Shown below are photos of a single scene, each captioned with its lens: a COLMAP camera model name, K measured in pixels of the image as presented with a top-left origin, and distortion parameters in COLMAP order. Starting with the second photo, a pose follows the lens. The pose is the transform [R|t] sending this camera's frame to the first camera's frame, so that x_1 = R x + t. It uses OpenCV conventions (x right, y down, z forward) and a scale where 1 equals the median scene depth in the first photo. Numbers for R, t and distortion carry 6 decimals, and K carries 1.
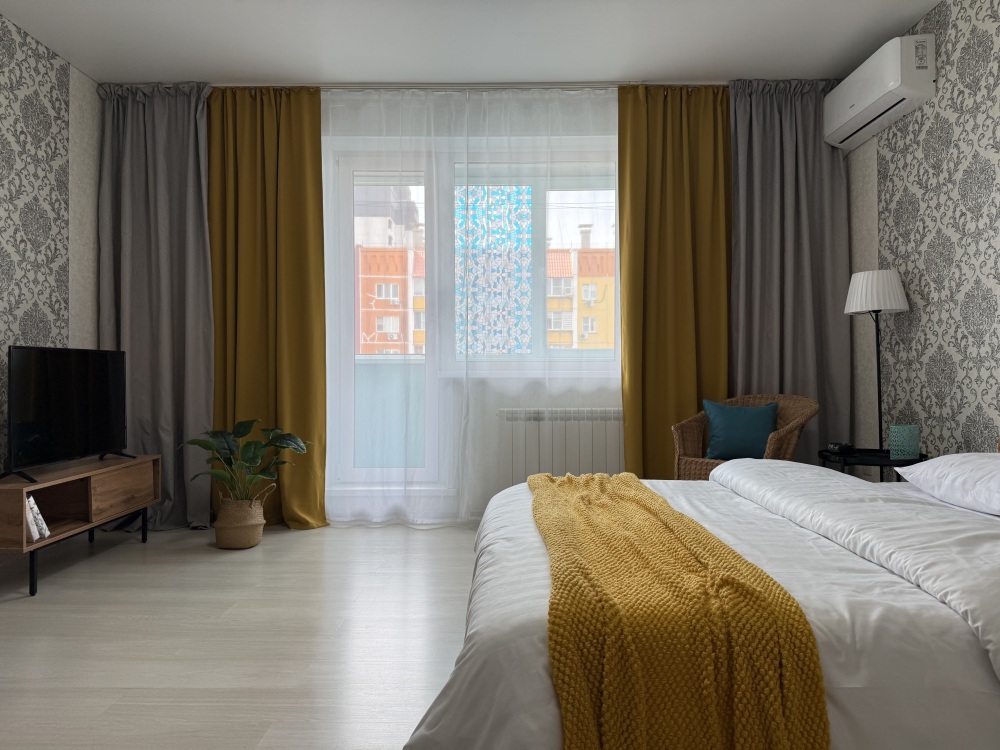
lens RADIAL K [[709.9, 0, 500.0], [0, 709.9, 355.8], [0, 0, 1]] dist [0.000250, -0.000394]
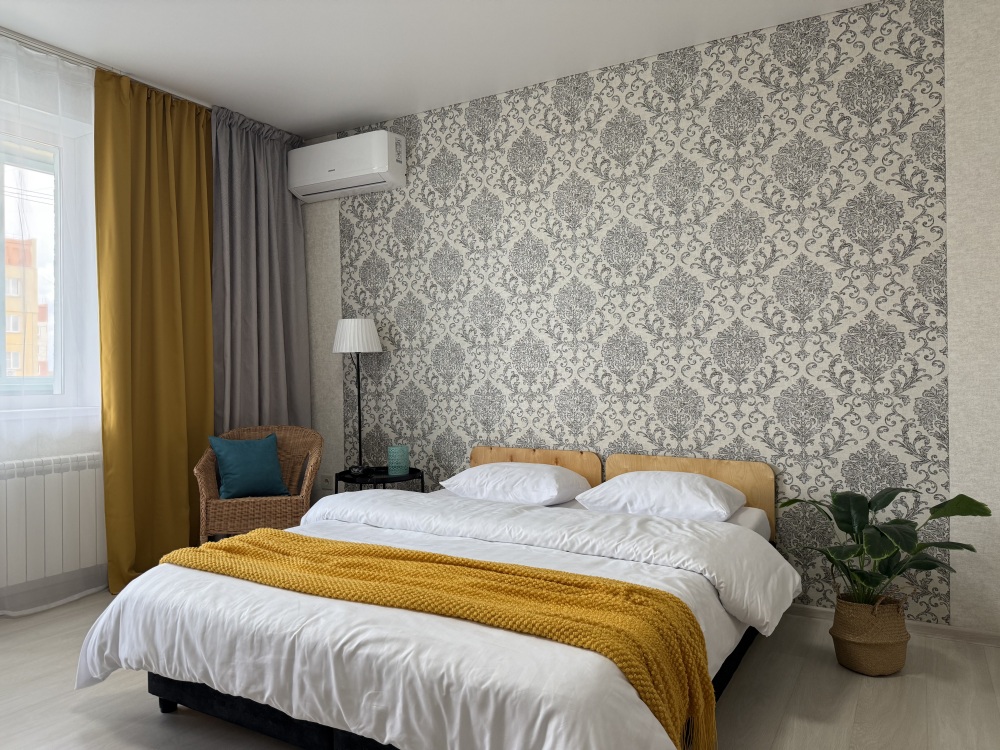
lens RADIAL K [[692.8, 0, 500.0], [0, 692.8, 375.0], [0, 0, 1]] dist [0.082760, -0.136143]
pose [[0.497952, -0.006621, 0.867180, -0.378984], [-0.014178, 0.999775, 0.015775, -0.046933], [-0.867089, -0.020150, 0.497746, 0.211175]]
